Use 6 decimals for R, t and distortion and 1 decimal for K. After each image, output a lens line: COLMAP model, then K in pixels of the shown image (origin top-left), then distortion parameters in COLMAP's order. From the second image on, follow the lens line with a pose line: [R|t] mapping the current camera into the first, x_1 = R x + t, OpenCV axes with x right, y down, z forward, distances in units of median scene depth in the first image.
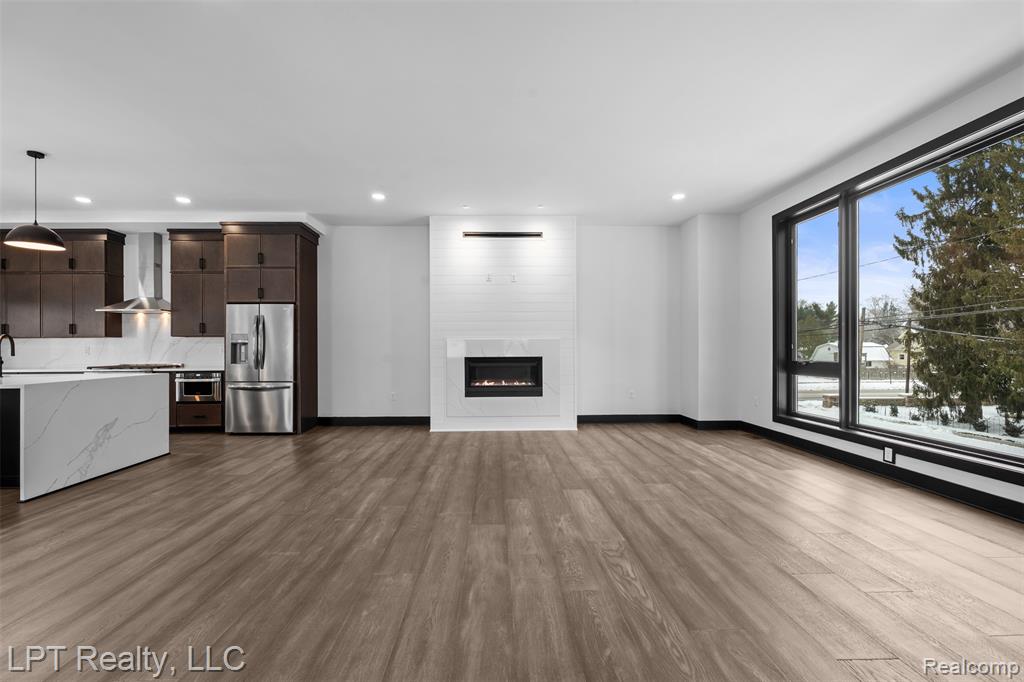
lens RADIAL K [[453.4, 0, 507.2], [0, 453.4, 341.7], [0, 0, 1]] dist [-0.001862, 0.000115]
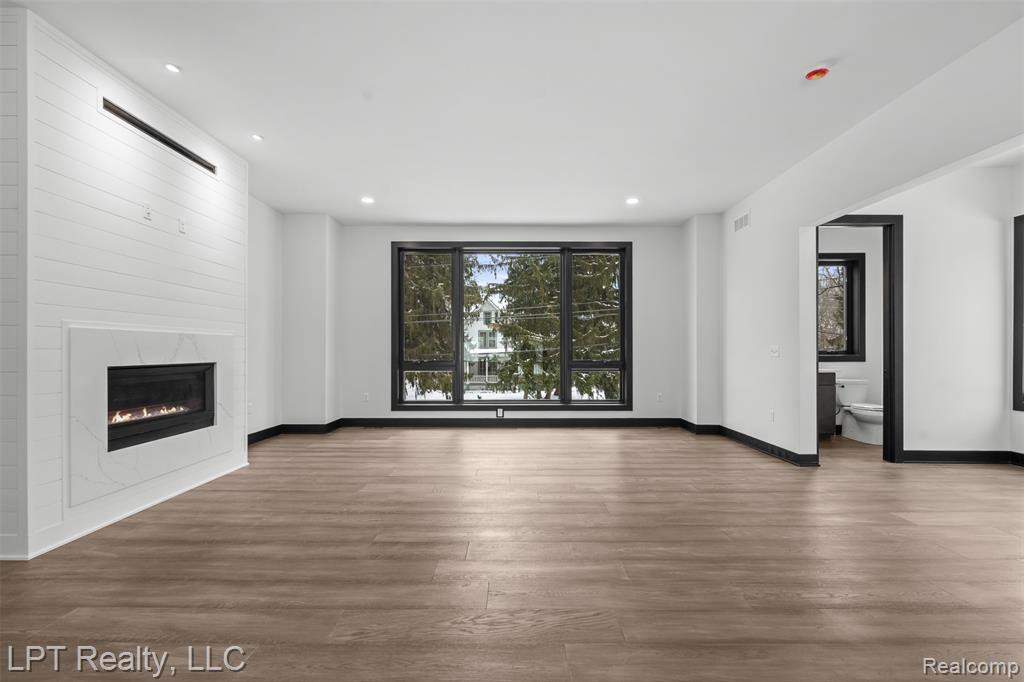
lens RADIAL K [[451.5, 0, 512.8], [0, 451.5, 349.0], [0, 0, 1]] dist [-0.002071, -0.000003]
pose [[0.032827, 0.006993, 0.999437, -0.623535], [-0.015186, 0.999864, -0.006497, 0.013787], [-0.999346, -0.014964, 0.032929, 0.648005]]
